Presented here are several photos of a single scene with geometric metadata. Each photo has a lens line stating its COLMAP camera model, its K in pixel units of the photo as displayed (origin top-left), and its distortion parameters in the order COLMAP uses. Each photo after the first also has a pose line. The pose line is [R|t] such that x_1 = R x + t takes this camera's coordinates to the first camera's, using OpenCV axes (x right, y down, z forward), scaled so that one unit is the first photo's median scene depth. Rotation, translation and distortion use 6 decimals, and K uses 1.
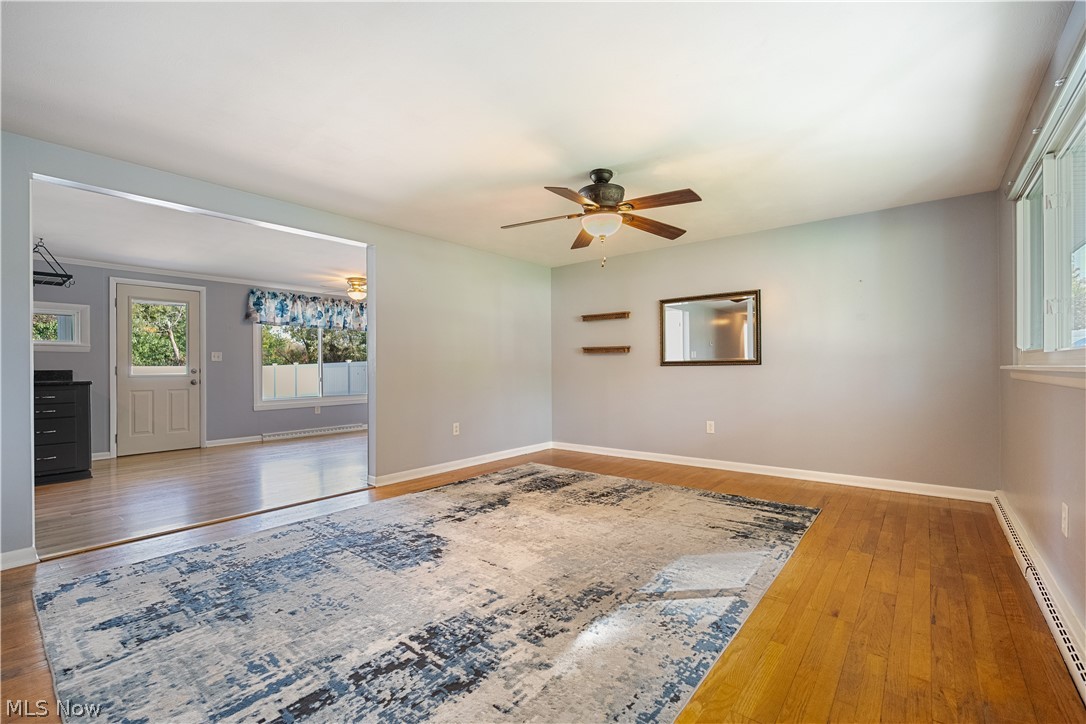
lens RADIAL K [[474.3, 0, 542.0], [0, 474.3, 369.2], [0, 0, 1]] dist [-0.003525, -0.000924]
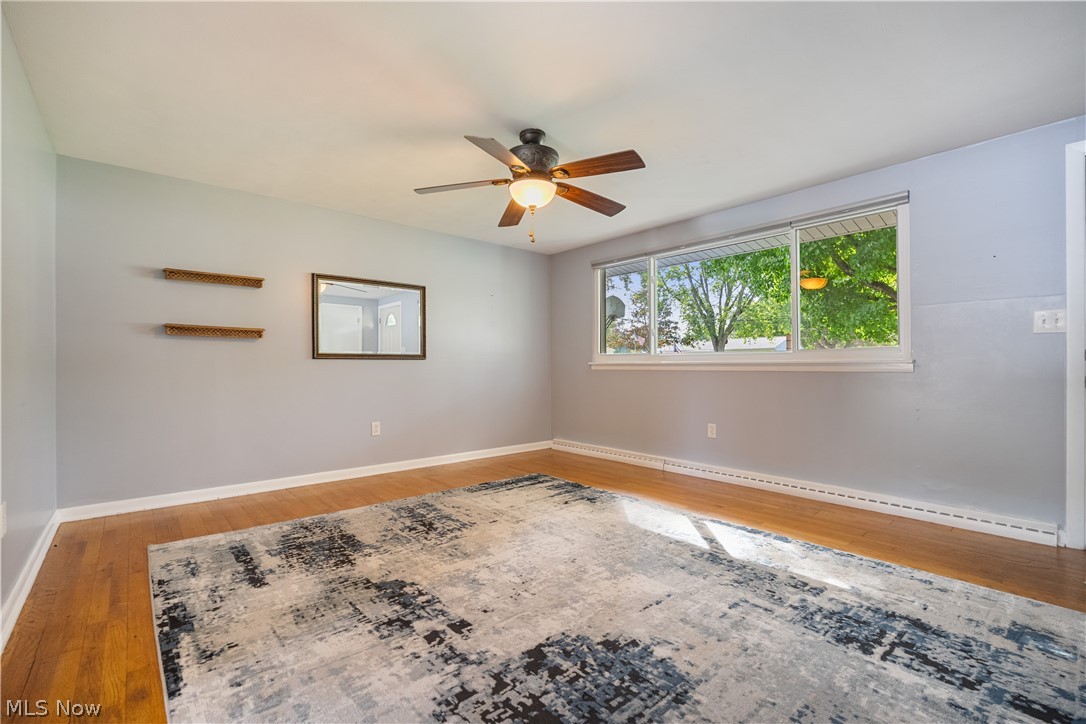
lens RADIAL K [[474.3, 0, 540.1], [0, 474.3, 362.8], [0, 0, 1]] dist [-0.003525, -0.000924]
pose [[0.171000, 0.016662, 0.985130, -0.825382], [0.000896, 0.999854, -0.017067, 0.024434], [-0.985271, 0.003801, 0.170960, 0.949143]]
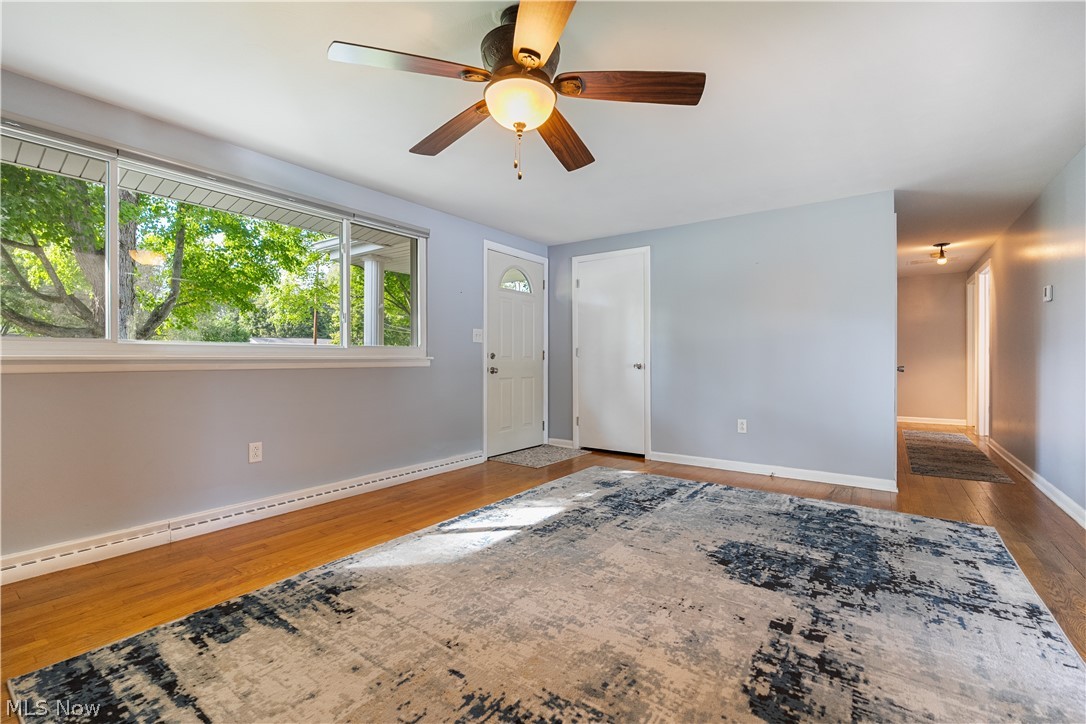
lens RADIAL K [[474.3, 0, 543.4], [0, 474.3, 358.7], [0, 0, 1]] dist [-0.003525, -0.000924]
pose [[-0.998285, 0.007902, -0.058013, 0.151923], [0.007829, 0.999968, 0.001481, 0.004138], [0.058023, 0.001024, -0.998315, 1.789003]]
